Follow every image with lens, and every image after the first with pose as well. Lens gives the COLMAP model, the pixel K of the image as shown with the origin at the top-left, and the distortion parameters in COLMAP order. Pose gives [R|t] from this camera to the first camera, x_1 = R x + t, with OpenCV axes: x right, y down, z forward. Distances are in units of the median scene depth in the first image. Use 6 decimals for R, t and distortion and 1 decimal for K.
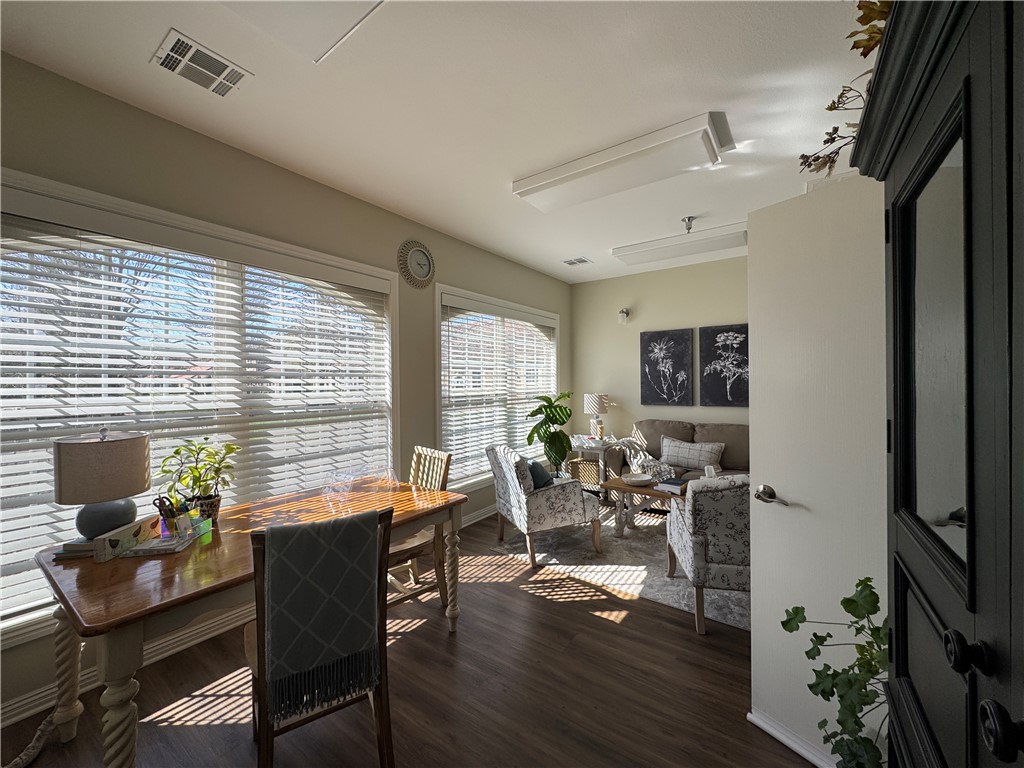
lens RADIAL K [[411.3, 0, 512.6], [0, 411.3, 383.0], [0, 0, 1]] dist [-0.000788, 0.000130]
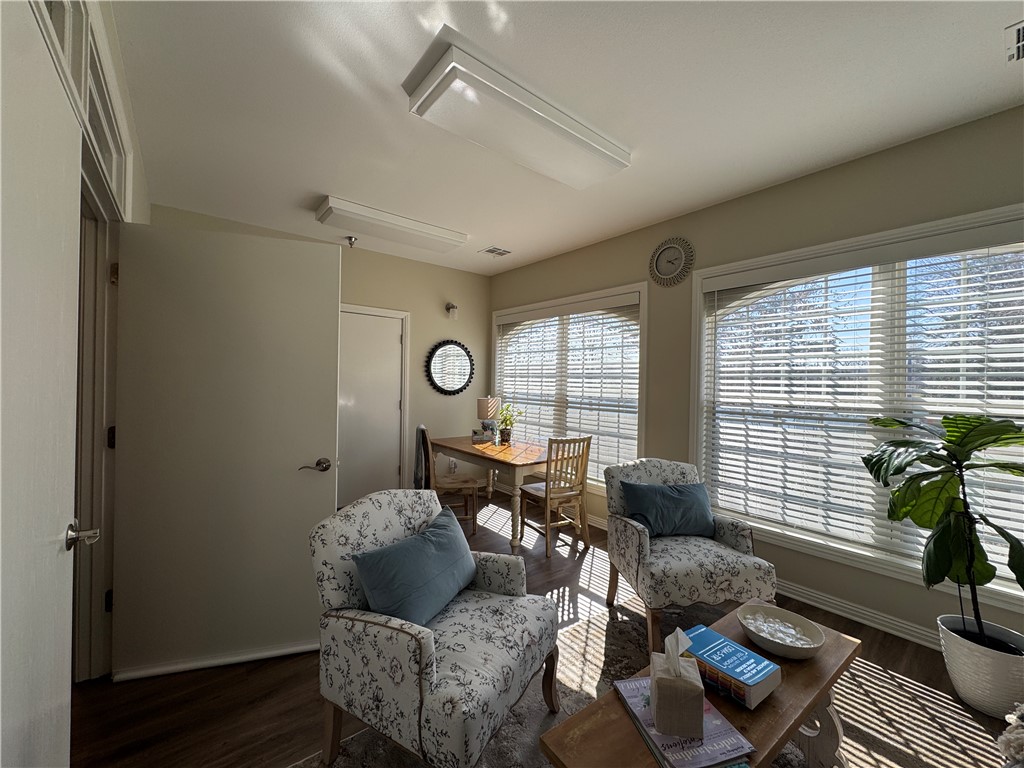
lens RADIAL K [[411.3, 0, 515.7], [0, 411.3, 380.8], [0, 0, 1]] dist [-0.000788, 0.000130]
pose [[-0.271128, 0.002167, -0.962541, 0.595817], [-0.017630, 0.999819, 0.007216, -0.005791], [0.962382, 0.018926, -0.271041, 0.675183]]
